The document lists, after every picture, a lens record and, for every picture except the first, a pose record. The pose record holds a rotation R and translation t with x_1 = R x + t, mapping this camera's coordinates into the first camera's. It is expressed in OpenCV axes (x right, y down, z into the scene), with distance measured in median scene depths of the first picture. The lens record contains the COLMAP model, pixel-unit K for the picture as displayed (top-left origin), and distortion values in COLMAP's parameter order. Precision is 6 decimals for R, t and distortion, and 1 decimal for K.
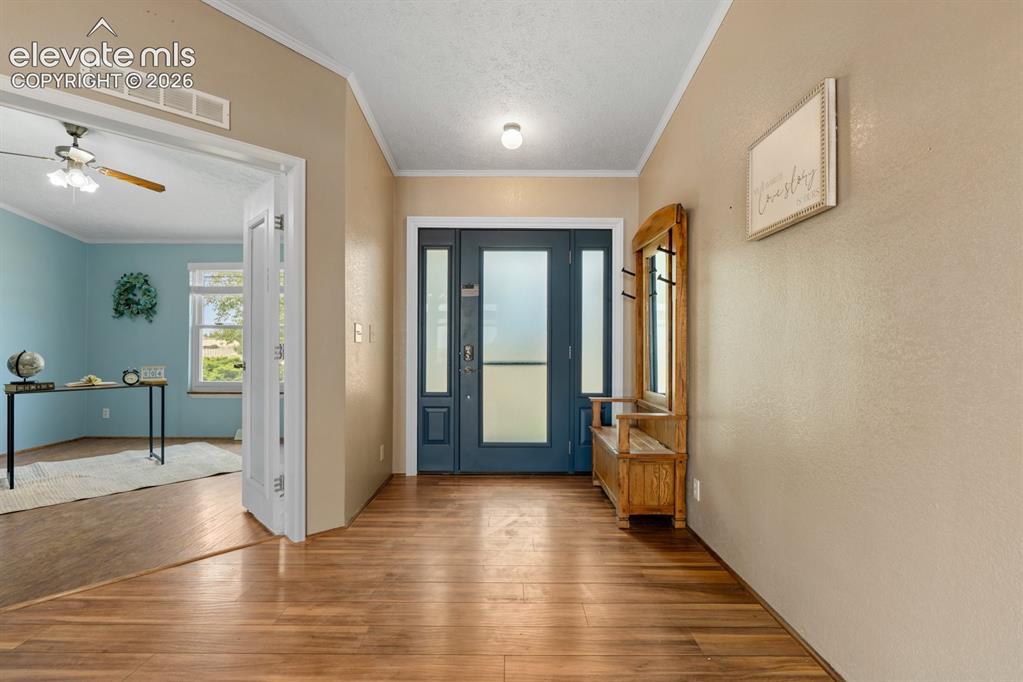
lens RADIAL K [[457.6, 0, 501.4], [0, 457.6, 343.7], [0, 0, 1]] dist [0.003091, 0.000179]
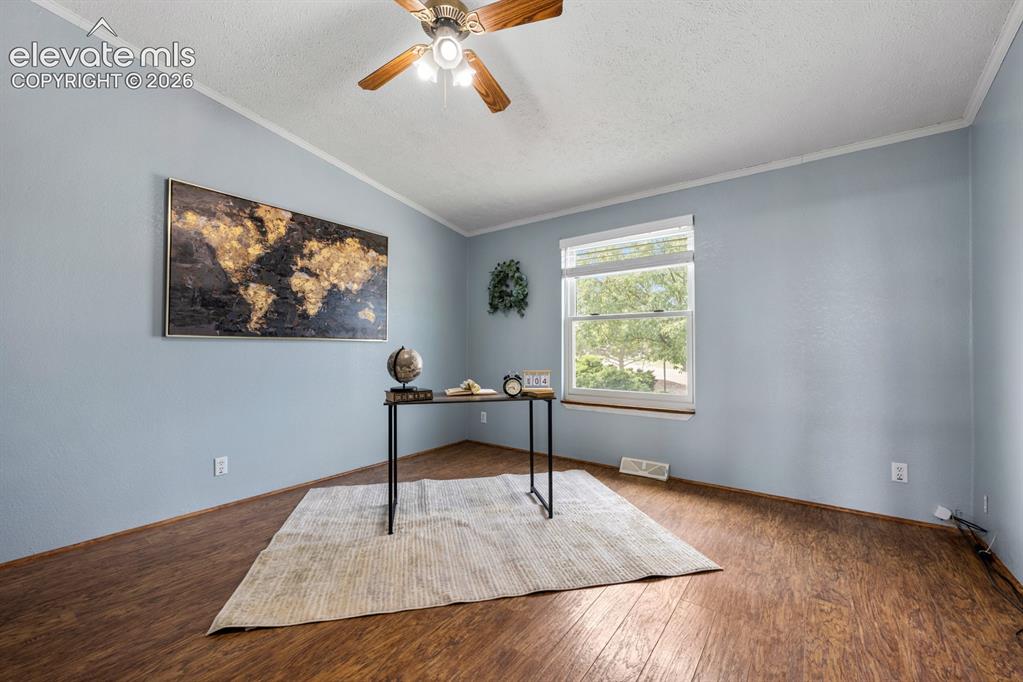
lens RADIAL K [[418.7, 0, 514.0], [0, 418.7, 344.0], [0, 0, 1]] dist [0.000403, -0.000402]
pose [[0.806639, -0.011853, -0.590926, -0.412857], [0.008873, 0.999929, -0.007946, 0.014711], [0.590978, 0.001167, 0.806687, 0.469574]]
